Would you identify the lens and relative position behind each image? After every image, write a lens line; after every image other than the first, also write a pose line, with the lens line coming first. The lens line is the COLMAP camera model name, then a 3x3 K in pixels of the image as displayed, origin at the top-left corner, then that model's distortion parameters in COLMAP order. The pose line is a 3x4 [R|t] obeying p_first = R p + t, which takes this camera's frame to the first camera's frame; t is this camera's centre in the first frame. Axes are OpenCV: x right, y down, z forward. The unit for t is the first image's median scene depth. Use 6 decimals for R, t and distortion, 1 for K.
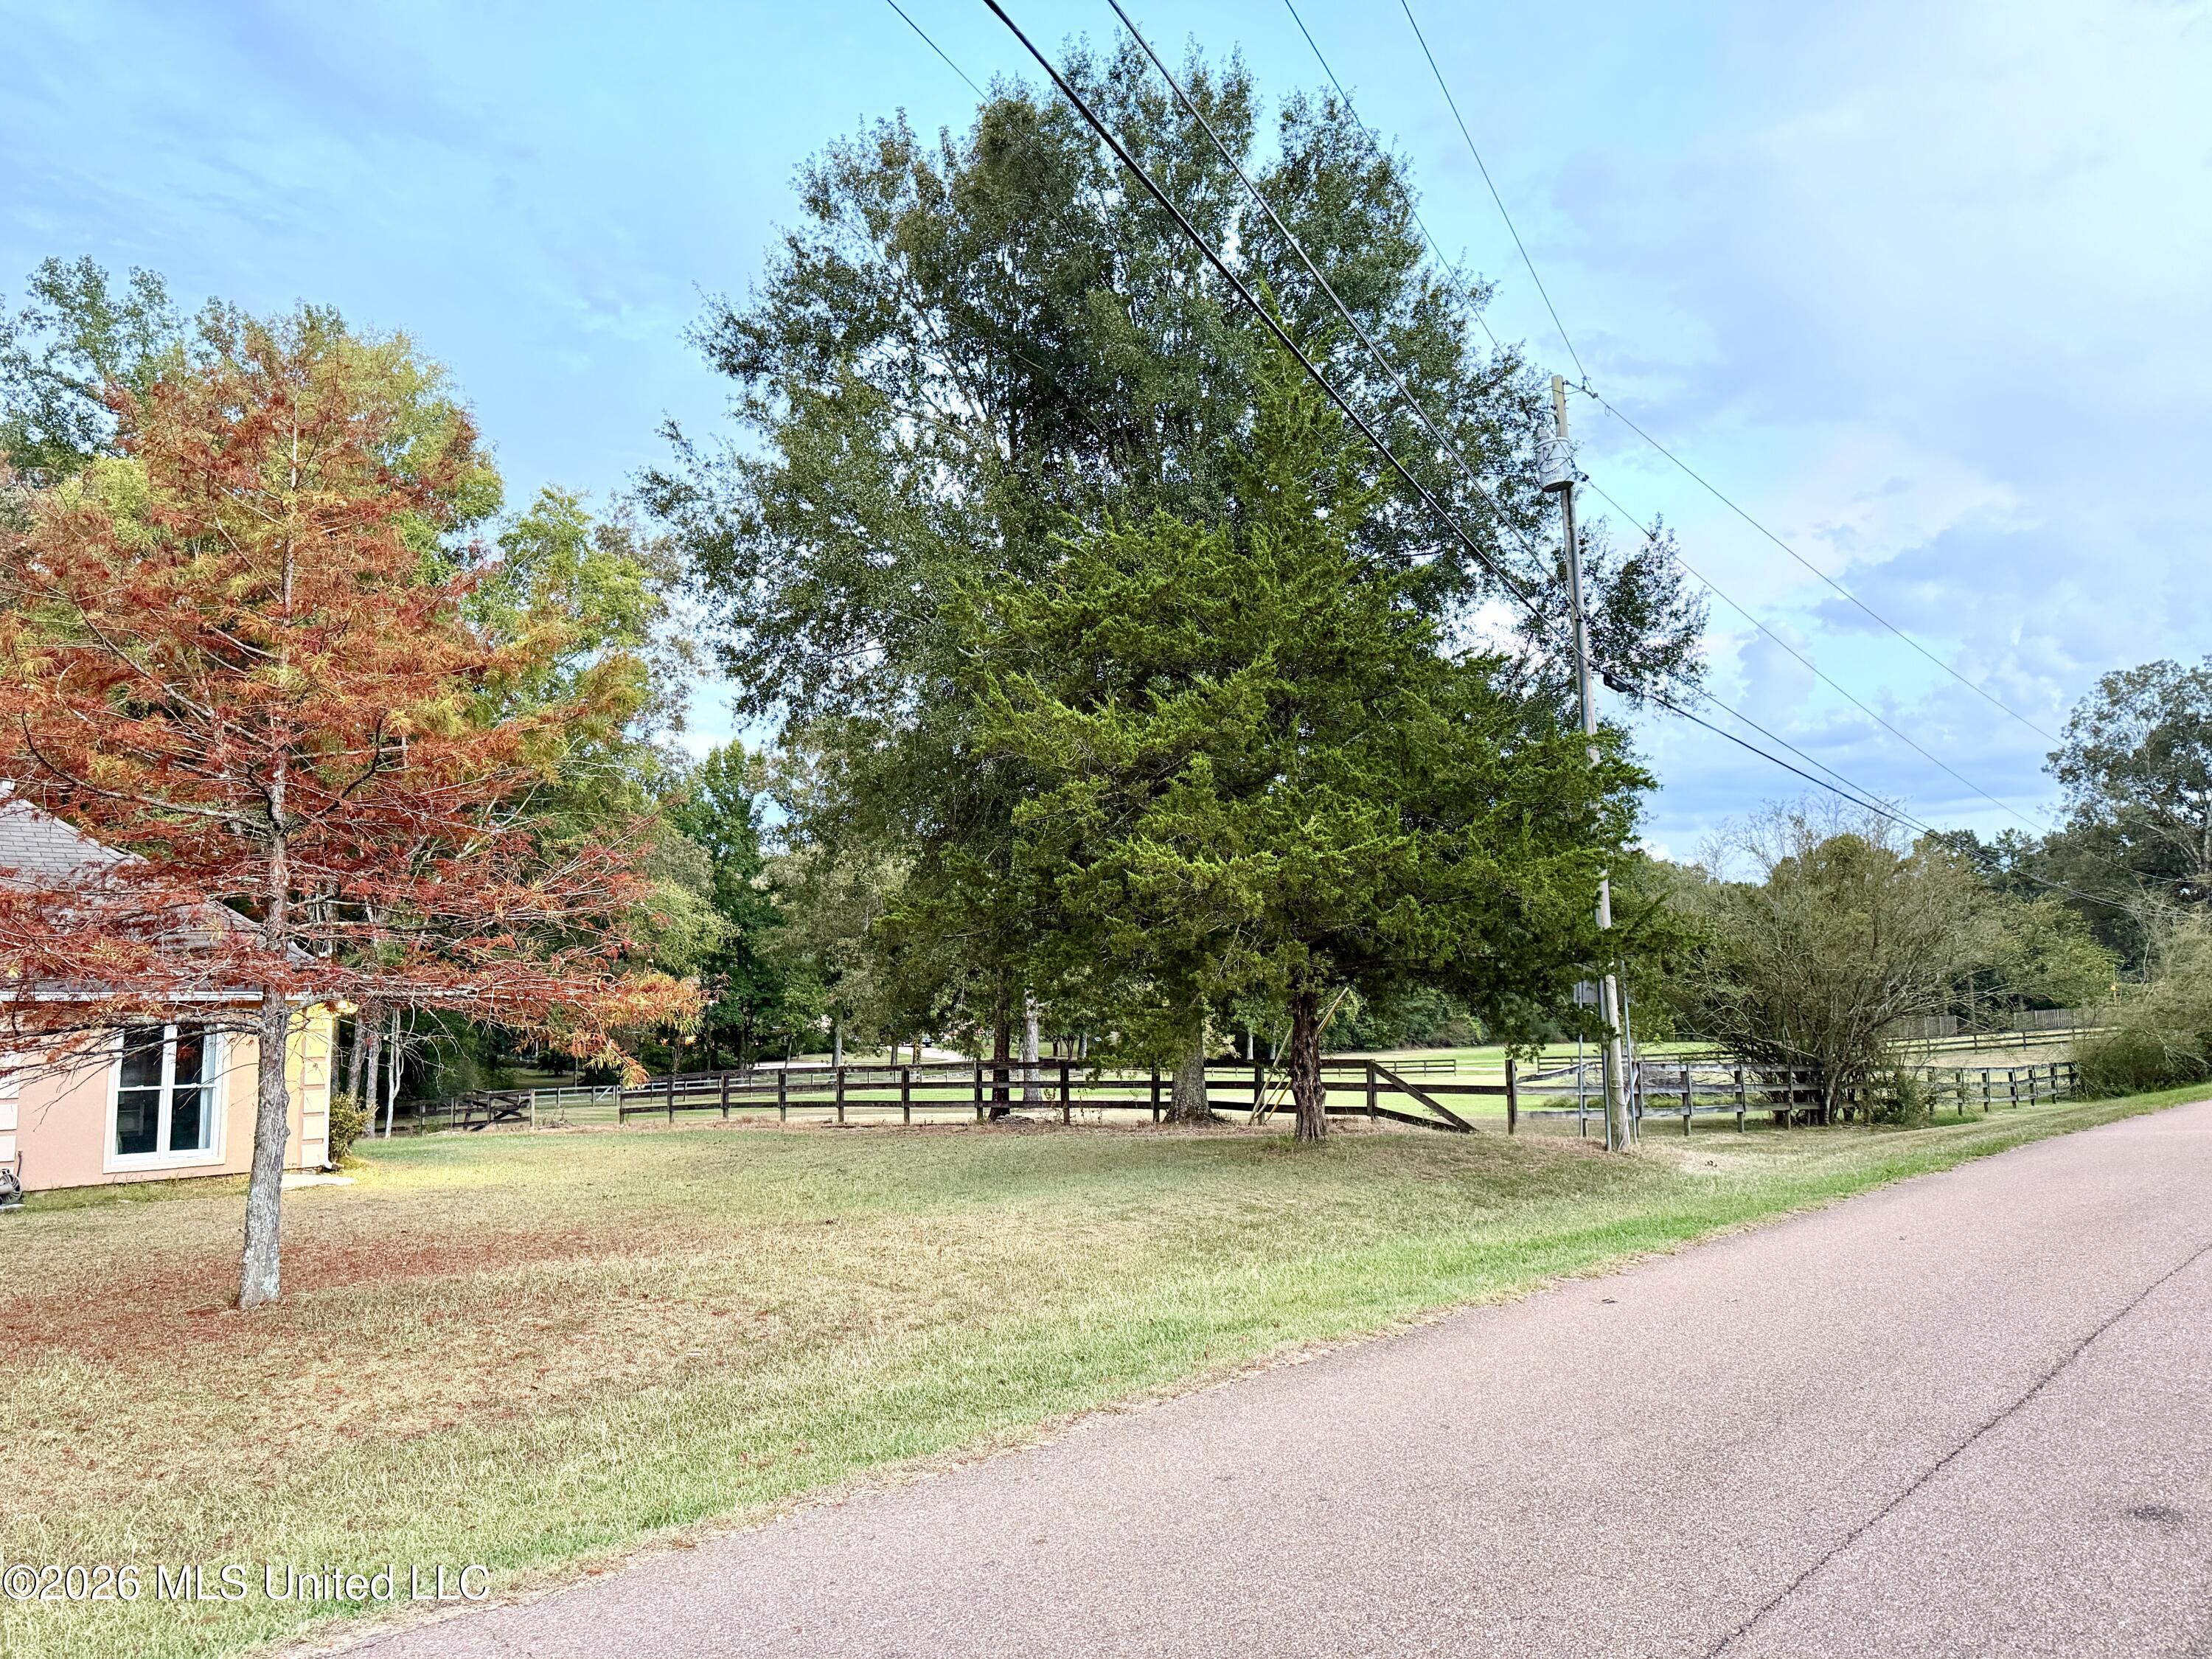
lens RADIAL K [[1539.8, 0, 1108.4], [0, 1539.8, 839.0], [0, 0, 1]] dist [0.001644, -0.010924]
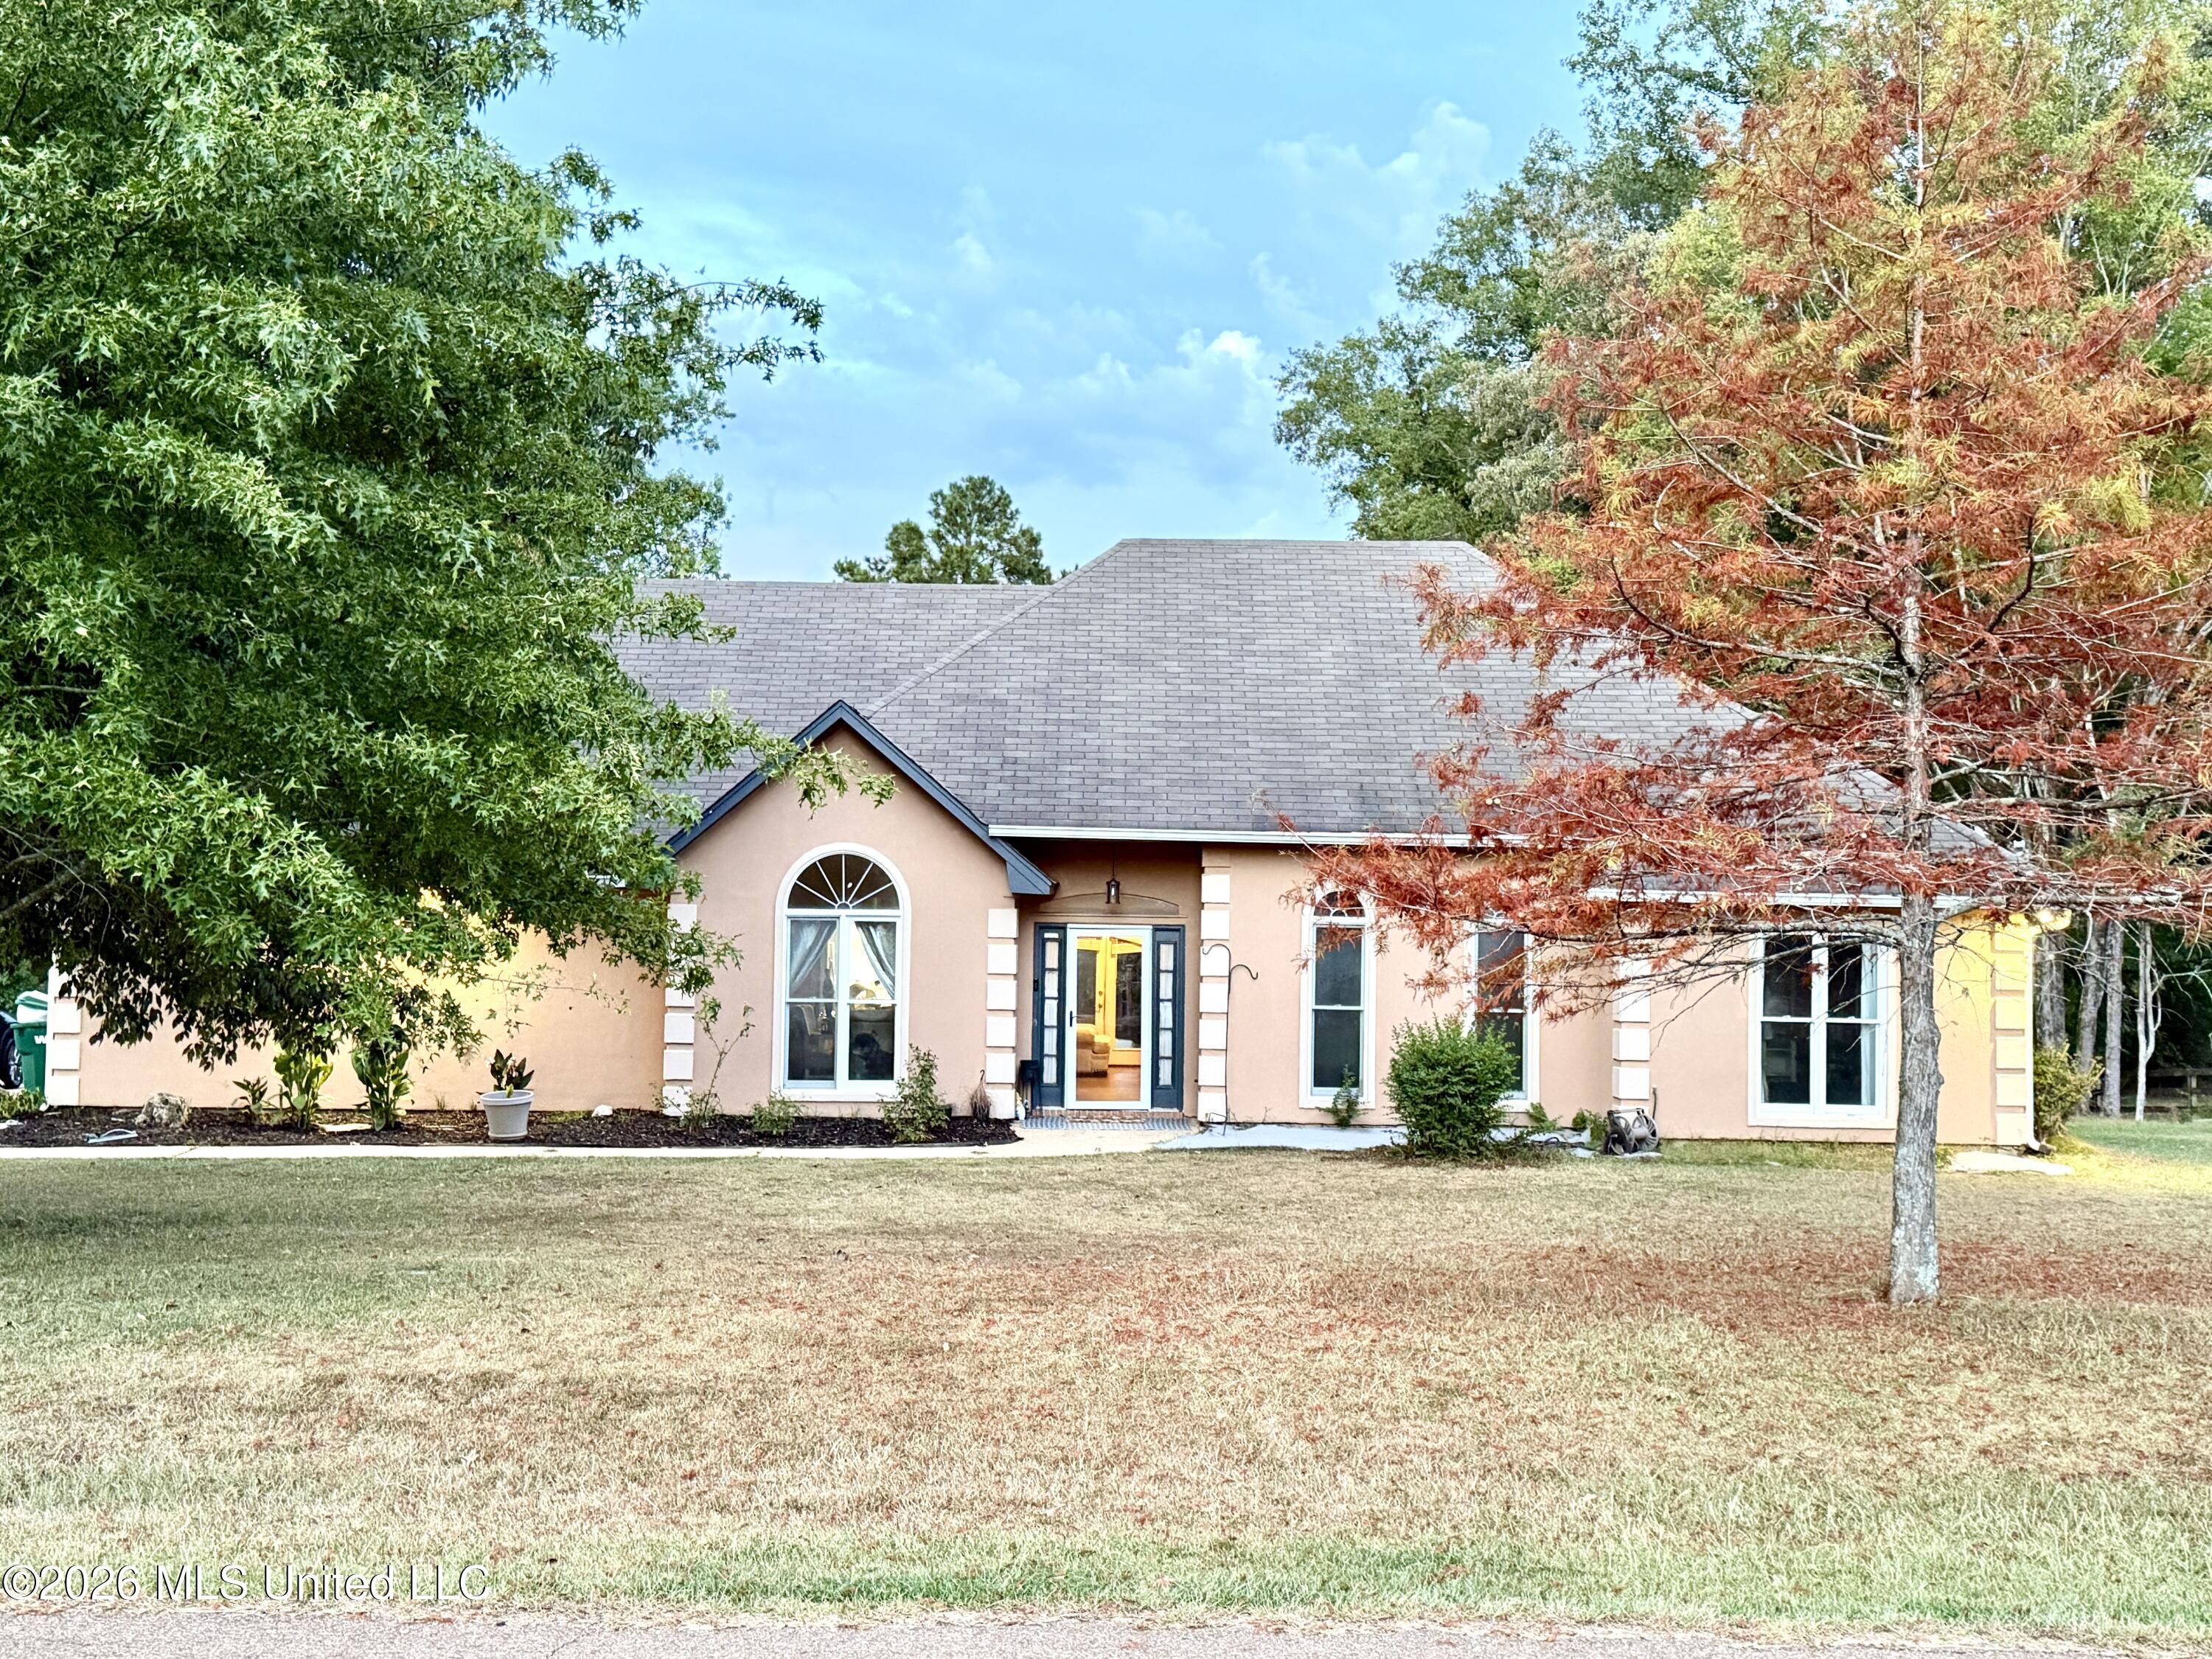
lens RADIAL K [[3448.2, 0, 1106.0], [0, 3448.2, 829.5], [0, 0, 1]] dist [0.276253, -0.078632]
pose [[0.678622, -0.004187, -0.734476, 0.444762], [0.053081, 0.997649, 0.043356, -0.026542], [0.732567, -0.068409, 0.677248, -0.444822]]
